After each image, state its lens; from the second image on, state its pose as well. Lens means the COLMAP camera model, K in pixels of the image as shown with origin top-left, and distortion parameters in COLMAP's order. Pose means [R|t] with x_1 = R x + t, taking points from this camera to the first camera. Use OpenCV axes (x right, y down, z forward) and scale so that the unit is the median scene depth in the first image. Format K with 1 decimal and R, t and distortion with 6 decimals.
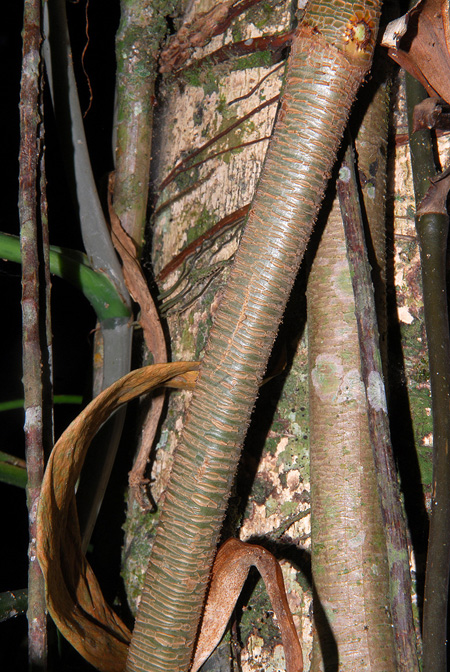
lens RADIAL K [[1498.3, 0, 225.0], [0, 1498.3, 336.0], [0, 0, 1]] dist [0.015955, 0.062379]
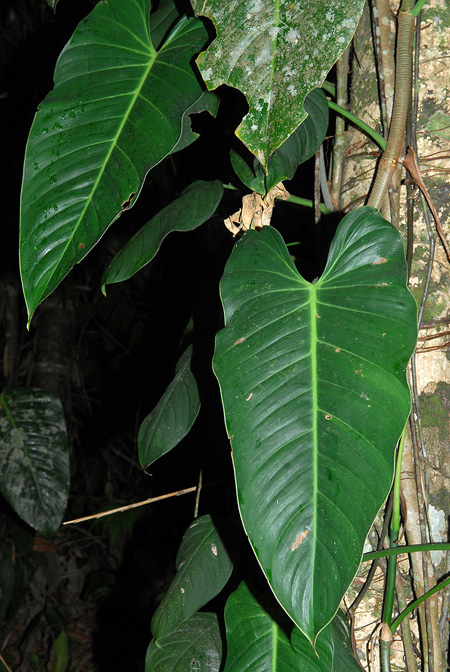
lens RADIAL K [[1311.5, 0, 225.0], [0, 1311.5, 336.0], [0, 0, 1]] dist [0.211445, 0.100871]
pose [[0.997563, 0.031640, -0.062187, -0.129343], [-0.026155, 0.995855, 0.087112, -0.002514], [0.064685, -0.085273, 0.994256, -2.527716]]
